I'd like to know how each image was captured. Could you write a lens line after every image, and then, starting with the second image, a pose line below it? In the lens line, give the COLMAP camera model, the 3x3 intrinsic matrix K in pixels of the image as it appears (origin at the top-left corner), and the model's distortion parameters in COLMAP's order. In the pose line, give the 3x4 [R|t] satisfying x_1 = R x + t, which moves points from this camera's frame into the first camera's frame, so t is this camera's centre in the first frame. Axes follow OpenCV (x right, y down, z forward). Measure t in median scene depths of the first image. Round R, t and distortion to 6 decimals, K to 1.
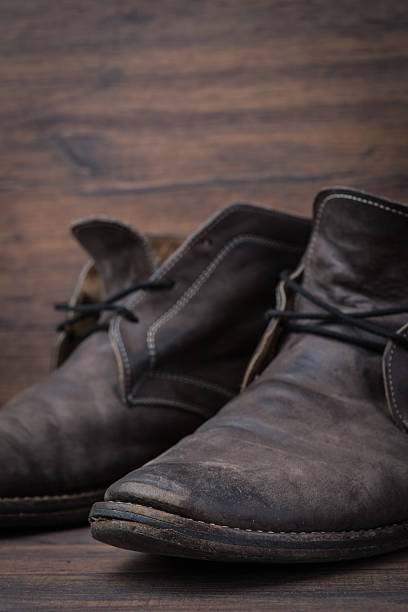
lens RADIAL K [[1927.2, 0, 204.0], [0, 1927.2, 306.0], [0, 0, 1]] dist [0.176048, -3.591576]
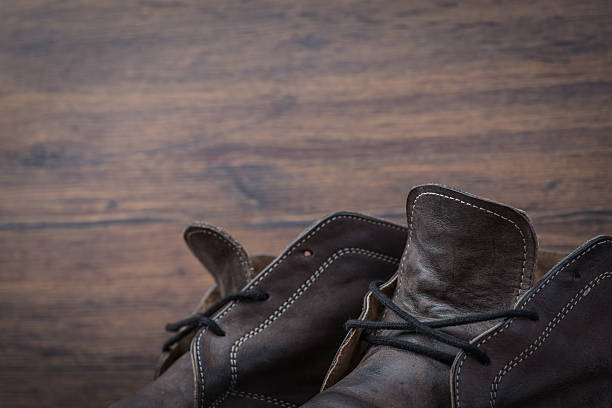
lens RADIAL K [[1927.2, 0, 306.0], [0, 1927.2, 204.0], [0, 0, 1]] dist [0.176048, -3.591576]
pose [[0.975018, 0.015250, -0.221602, 0.205005], [-0.046896, 0.989286, -0.138257, 0.071053], [0.217119, 0.145195, 0.965286, 0.117338]]
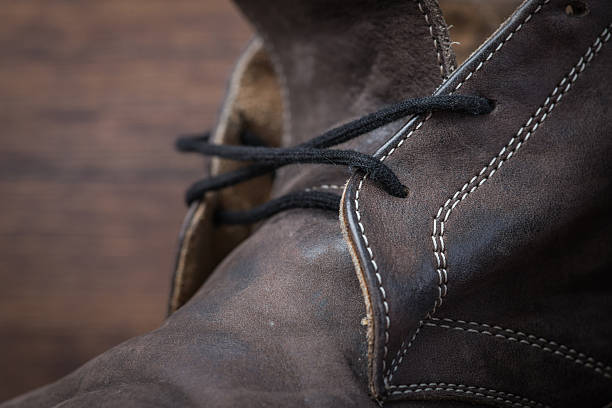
lens RADIAL K [[2142.6, 0, 306.0], [0, 2142.6, 204.0], [0, 0, 1]] dist [0.122505, 0.119436]
pose [[0.997137, 0.036014, 0.066485, -0.085569], [-0.039006, 0.998258, 0.044261, -0.009206], [-0.064775, -0.046728, 0.996805, 0.545954]]
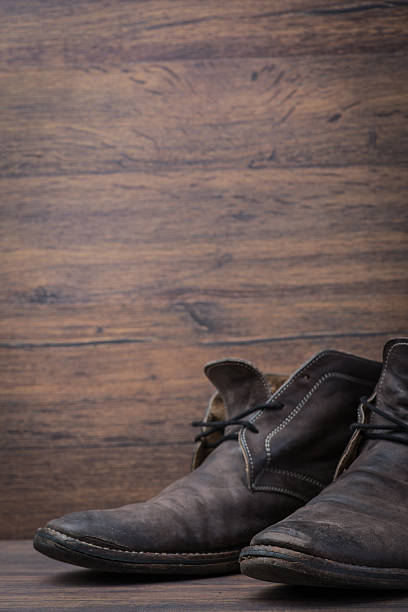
lens RADIAL K [[1927.2, 0, 204.0], [0, 1927.2, 306.0], [0, 0, 1]] dist [0.176048, -3.591576]
pose [[0.999963, 0.007186, 0.004804, -0.081218], [-0.006722, 0.995872, -0.090518, 0.044043], [-0.005435, 0.090482, 0.995883, -0.415240]]
